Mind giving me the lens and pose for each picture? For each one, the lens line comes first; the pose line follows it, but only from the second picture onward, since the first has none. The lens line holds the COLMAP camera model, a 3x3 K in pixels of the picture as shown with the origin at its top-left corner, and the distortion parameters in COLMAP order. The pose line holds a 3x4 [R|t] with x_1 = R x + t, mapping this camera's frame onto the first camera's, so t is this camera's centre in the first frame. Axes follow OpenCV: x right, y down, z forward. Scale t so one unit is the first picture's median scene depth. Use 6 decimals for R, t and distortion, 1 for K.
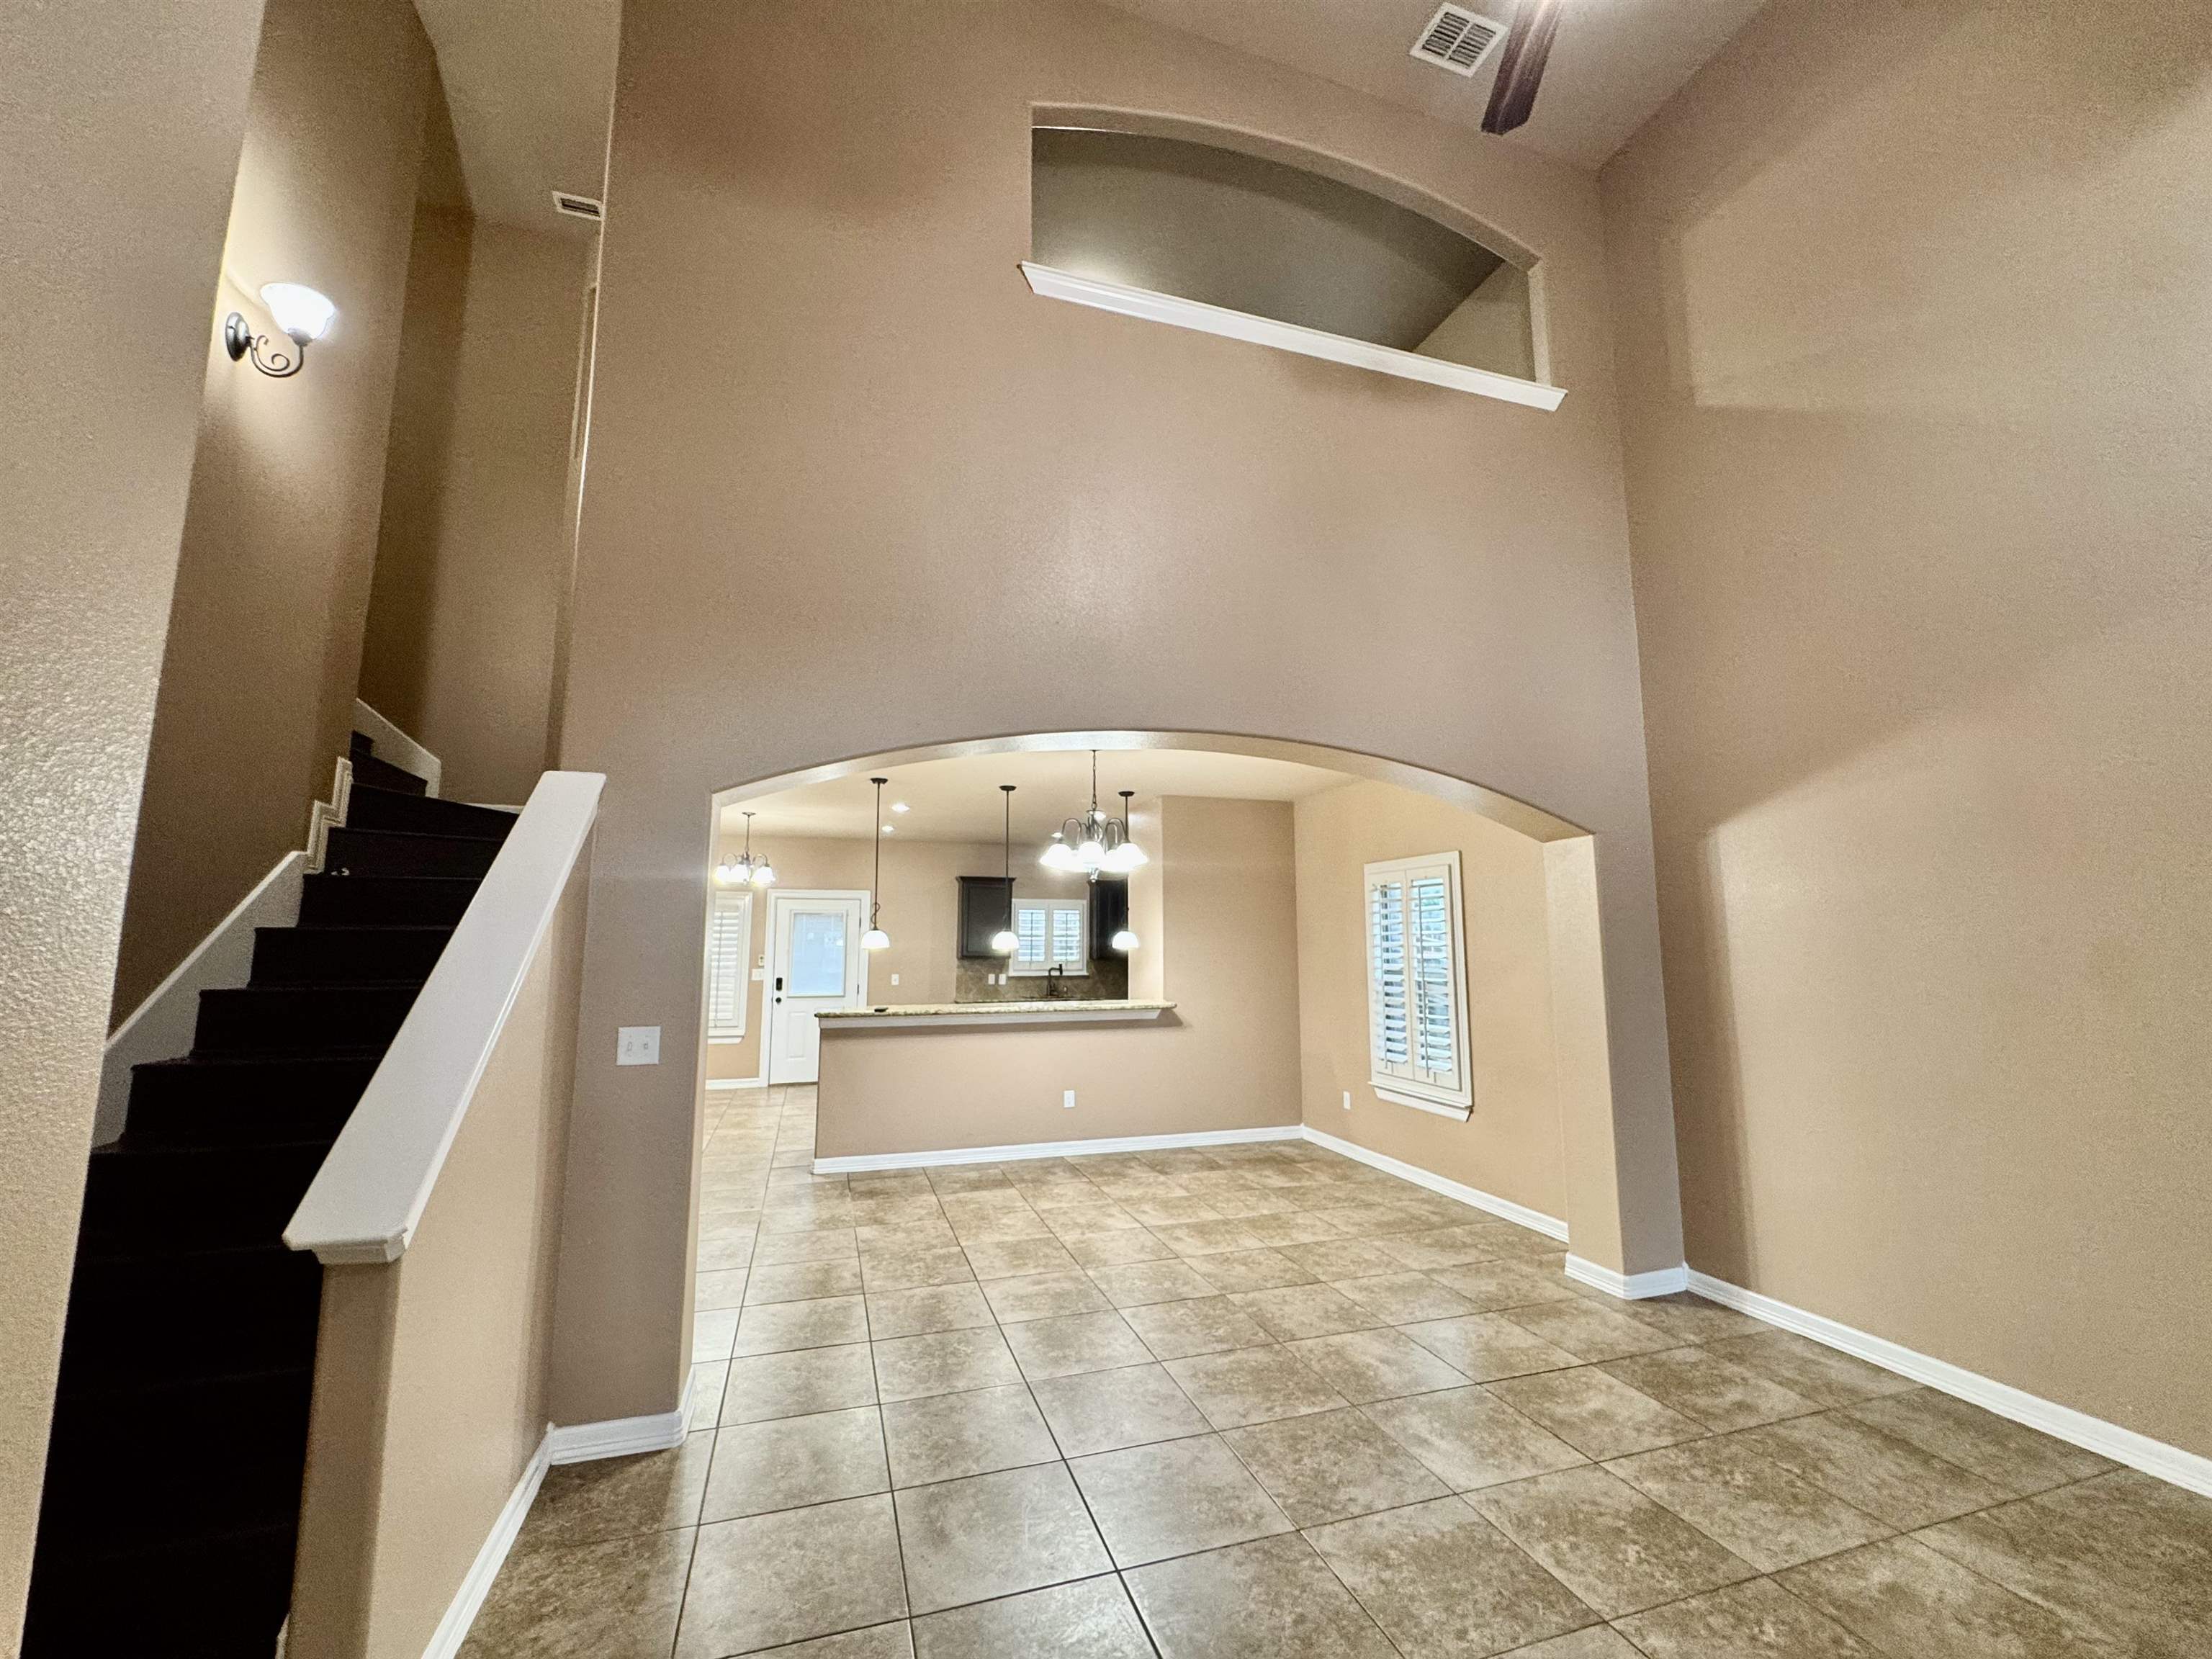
lens RADIAL K [[889.5, 0, 1106.0], [0, 889.5, 829.5], [0, 0, 1]] dist [0.001267, 0.000015]
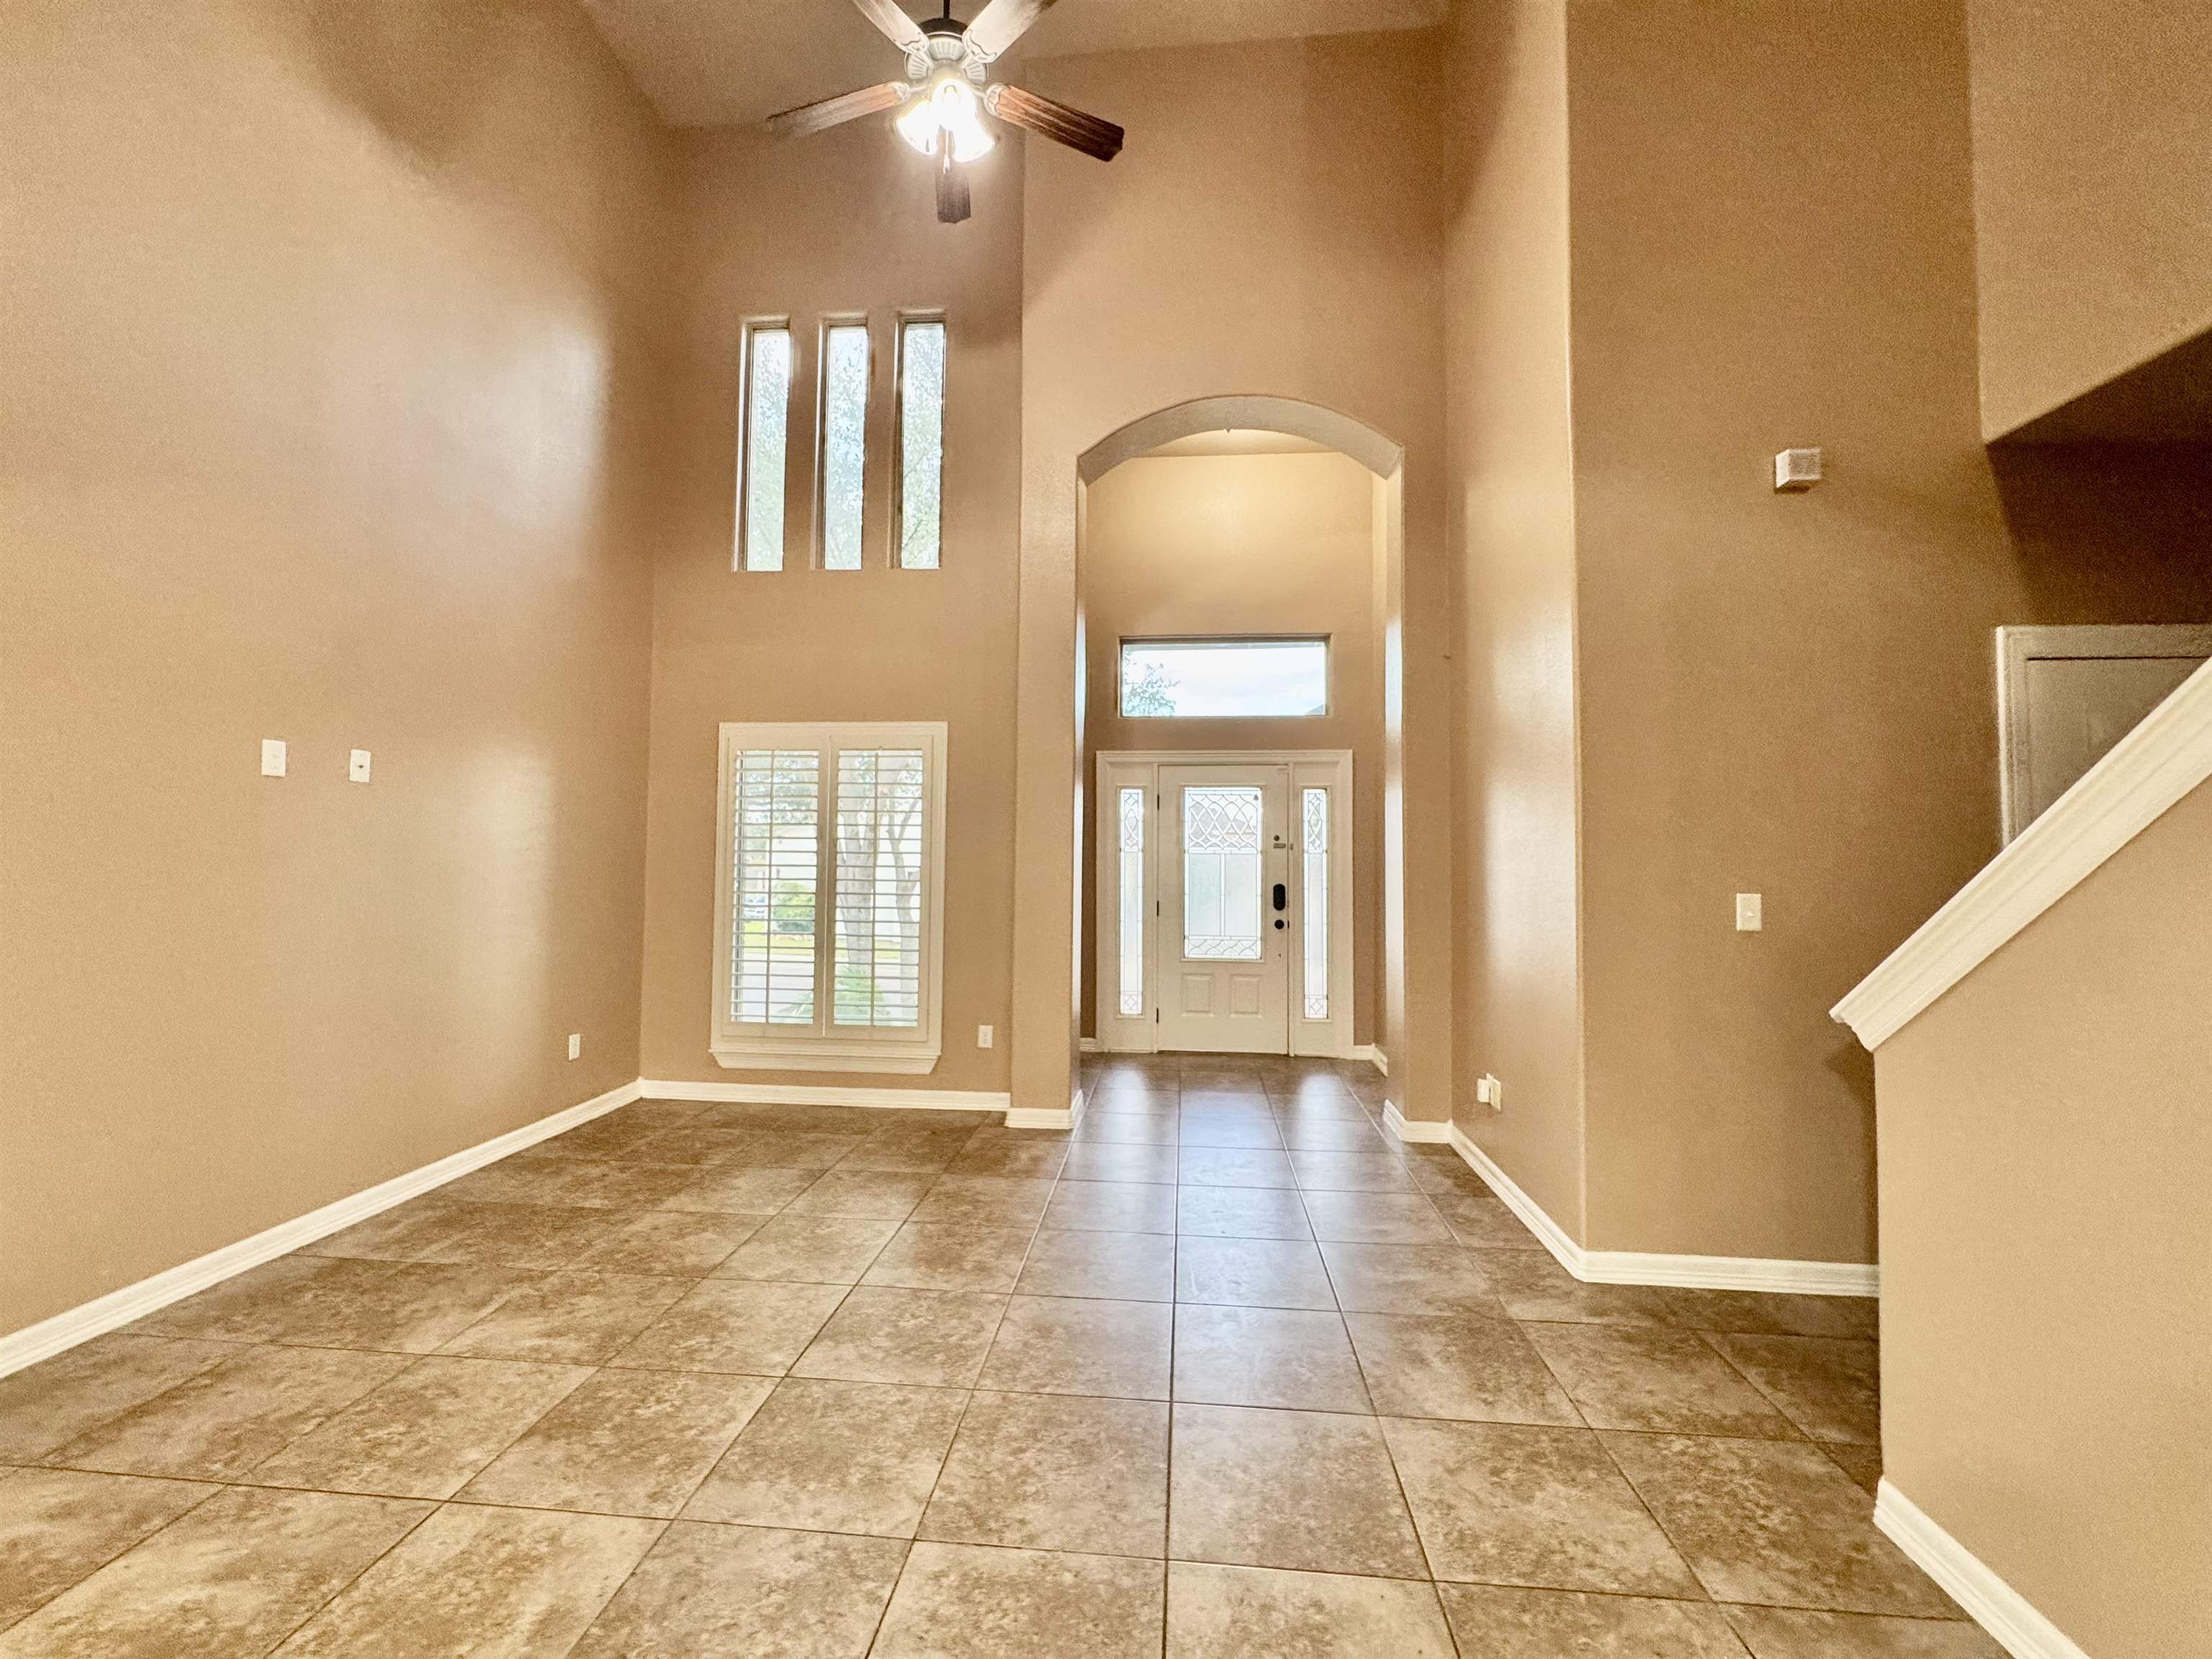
lens RADIAL K [[889.5, 0, 1106.0], [0, 889.5, 829.5], [0, 0, 1]] dist [0.001267, 0.000015]
pose [[-0.920181, 0.005896, 0.391449, -0.228072], [-0.058741, 0.986488, -0.152941, 0.295341], [-0.387062, -0.163727, -0.907401, 1.690404]]
